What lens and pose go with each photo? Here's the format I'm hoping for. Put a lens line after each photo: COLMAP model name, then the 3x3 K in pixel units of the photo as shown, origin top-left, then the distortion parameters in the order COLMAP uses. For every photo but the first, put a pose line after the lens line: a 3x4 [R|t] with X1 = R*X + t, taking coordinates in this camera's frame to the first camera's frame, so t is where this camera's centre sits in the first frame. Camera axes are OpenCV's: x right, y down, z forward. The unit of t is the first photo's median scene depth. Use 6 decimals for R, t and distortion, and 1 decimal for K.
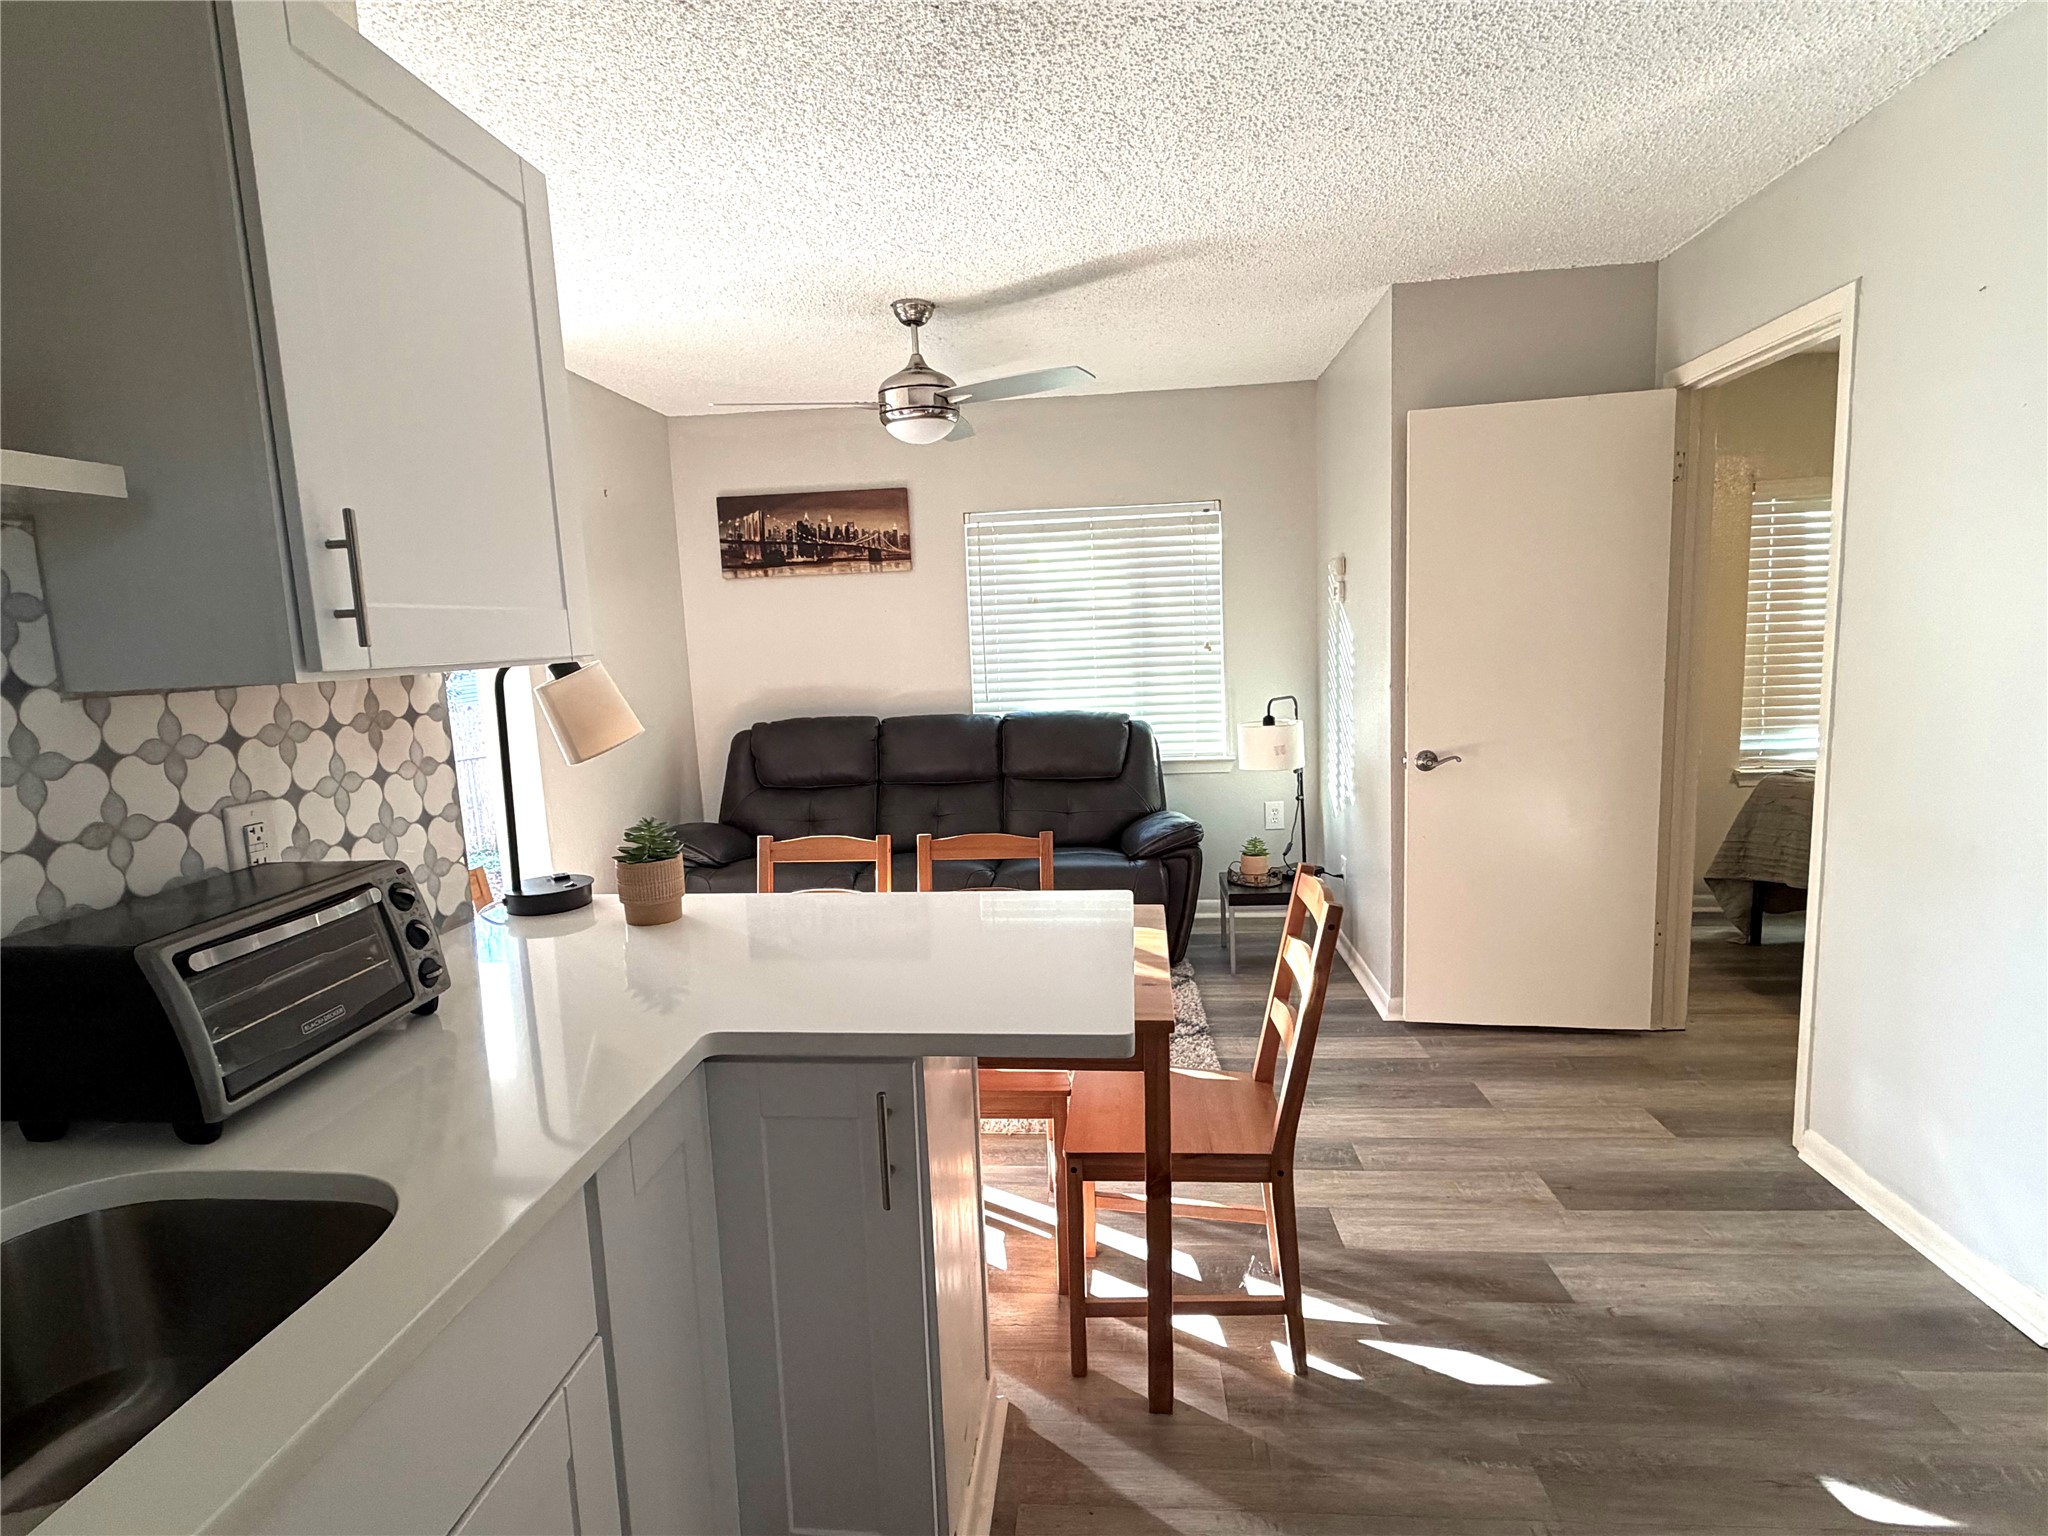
lens RADIAL K [[1051.5, 0, 1024.0], [0, 1051.5, 768.0], [0, 0, 1]] dist [-0.000313, 0.000481]
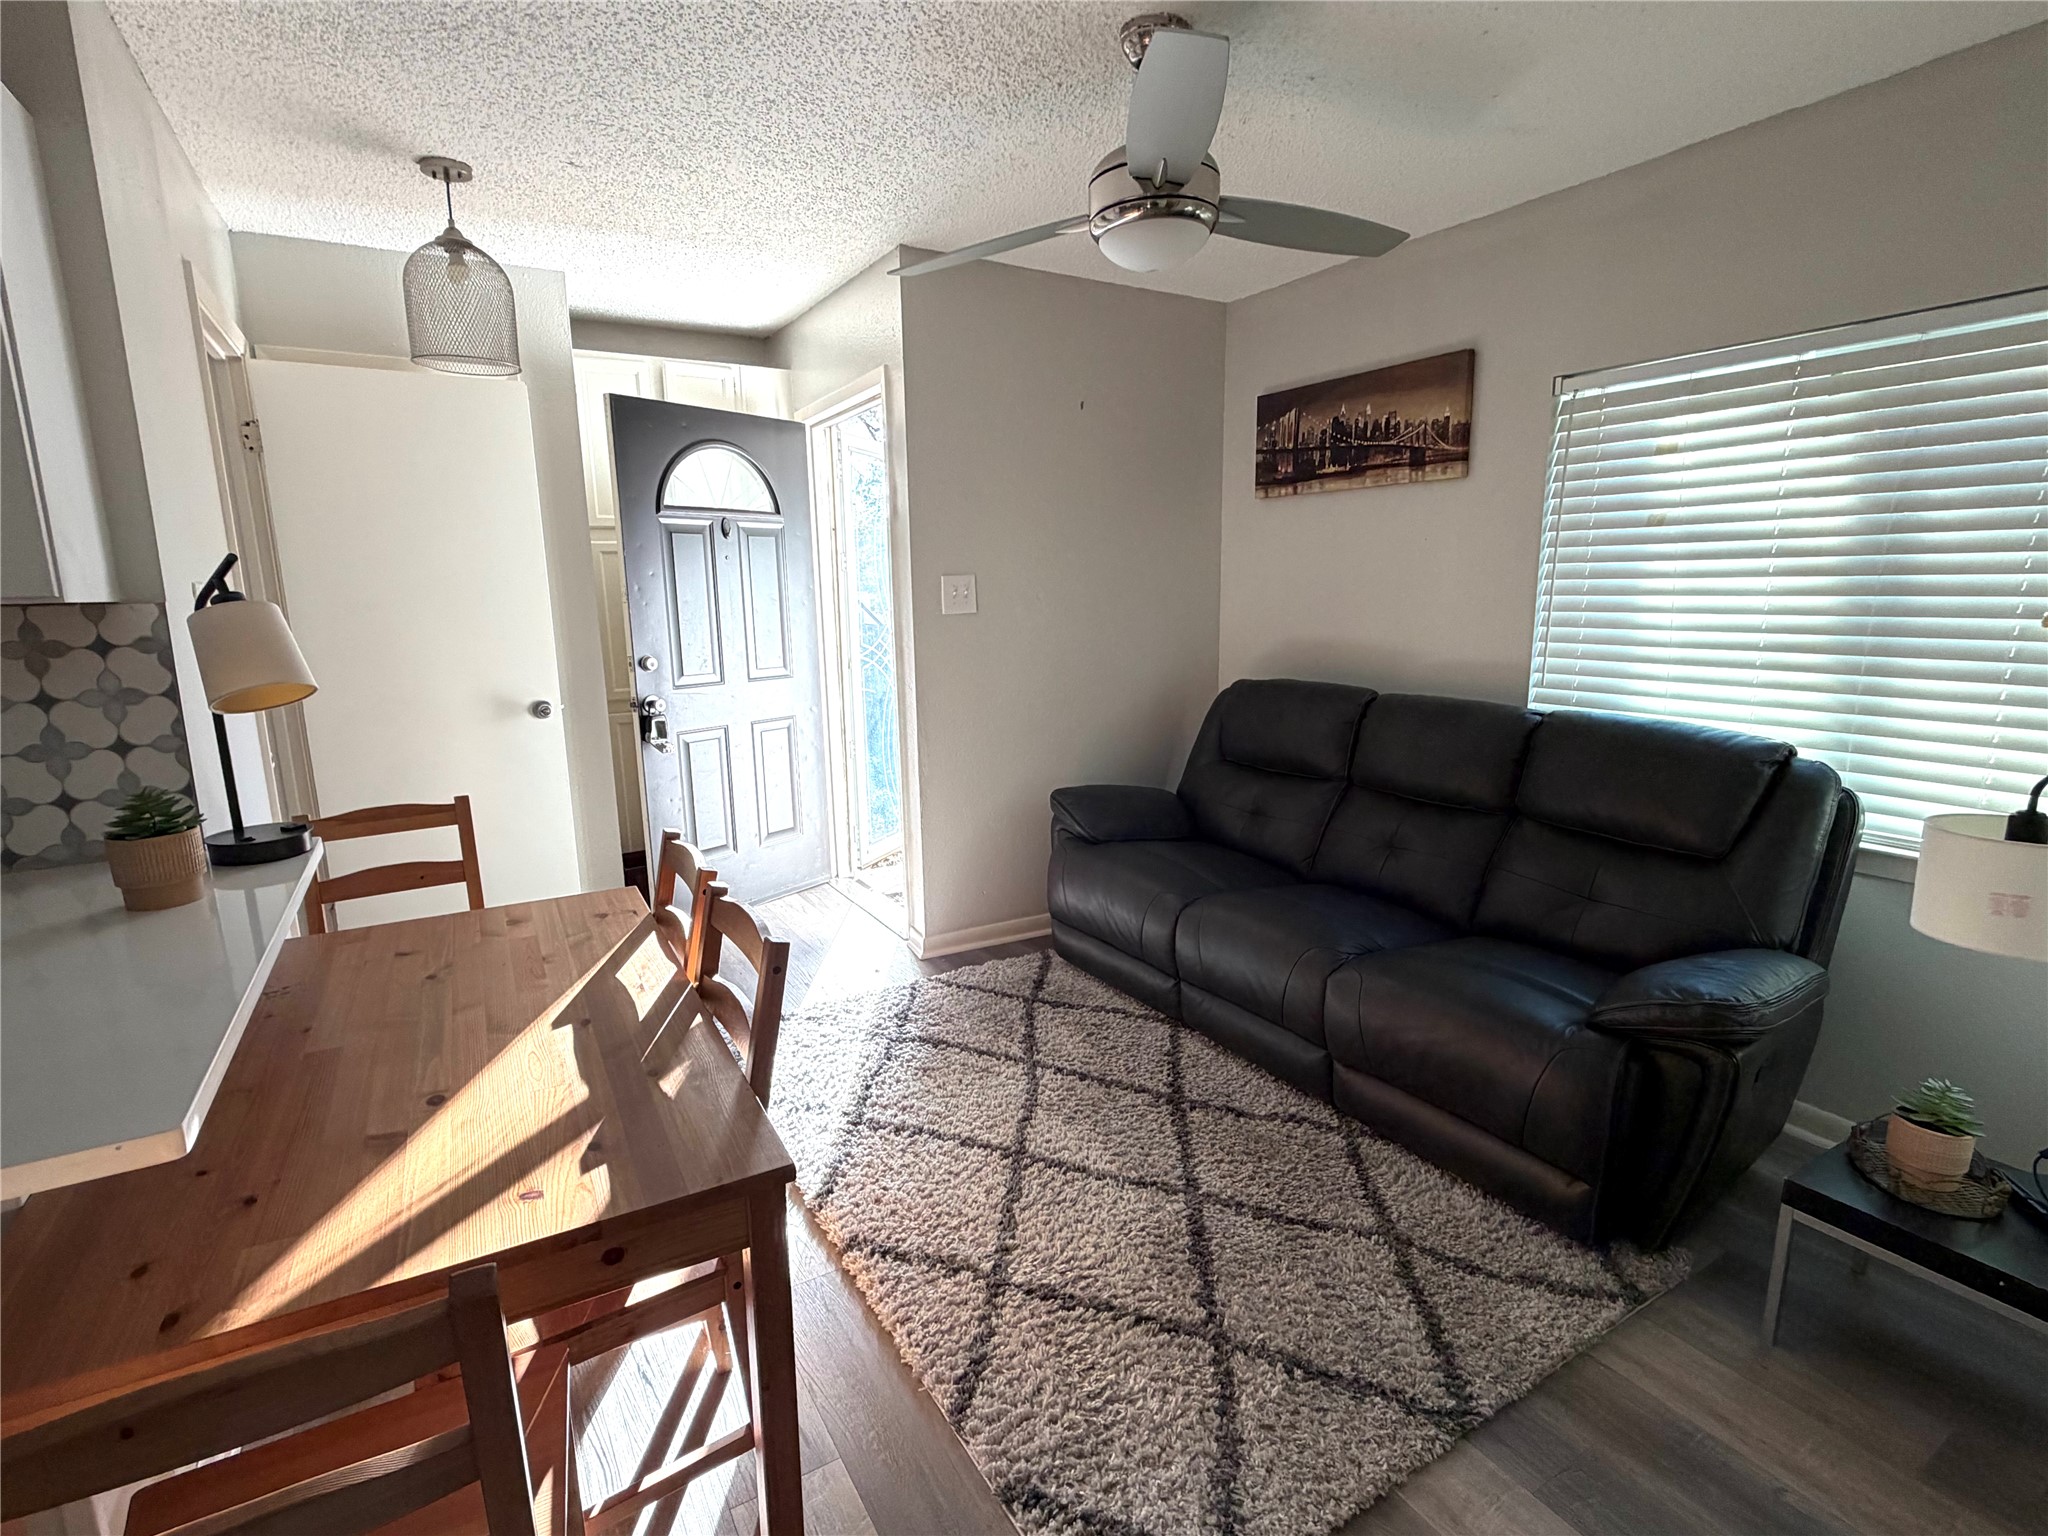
lens RADIAL K [[996.5, 0, 1024.0], [0, 996.5, 768.0], [0, 0, 1]] dist [-0.002334, -0.000345]
pose [[0.581234, 0.181461, -0.793246, 0.263685], [-0.117998, 0.983311, 0.138480, -0.061956], [0.805136, 0.013112, 0.592945, 0.407708]]
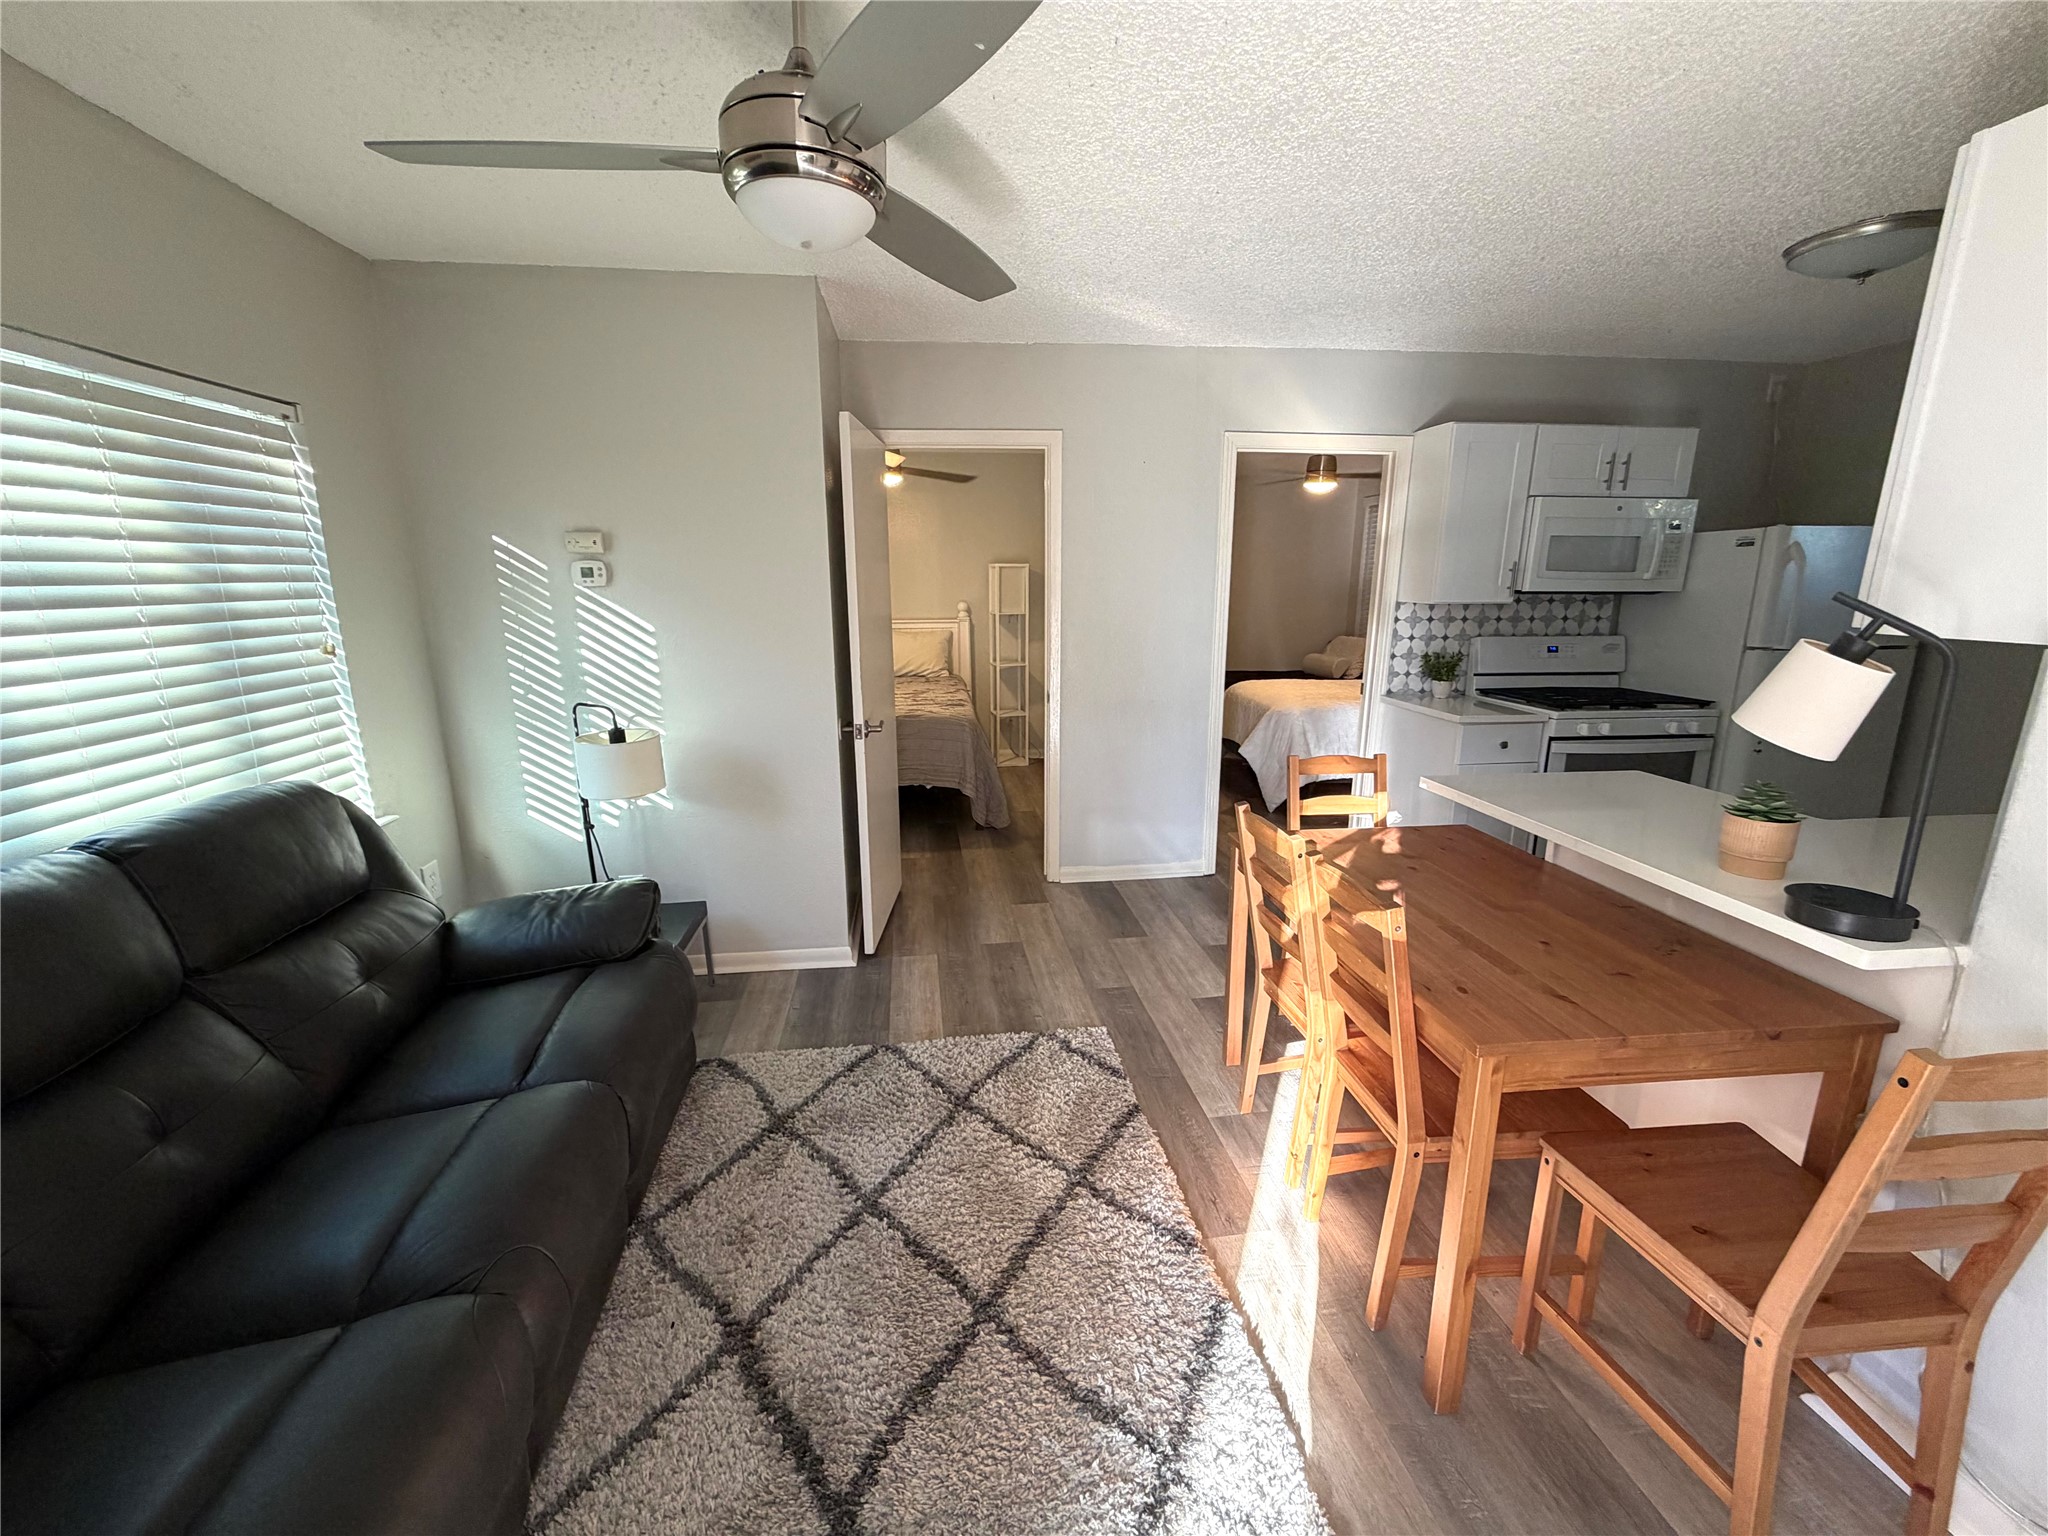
lens RADIAL K [[836.6, 0, 1024.0], [0, 836.6, 768.0], [0, 0, 1]] dist [0.000194, -0.000051]
pose [[-0.206283, -0.179862, 0.961820, -0.385563], [0.137456, 0.967887, 0.210477, -0.095777], [-0.968789, 0.175626, -0.174936, 0.704420]]
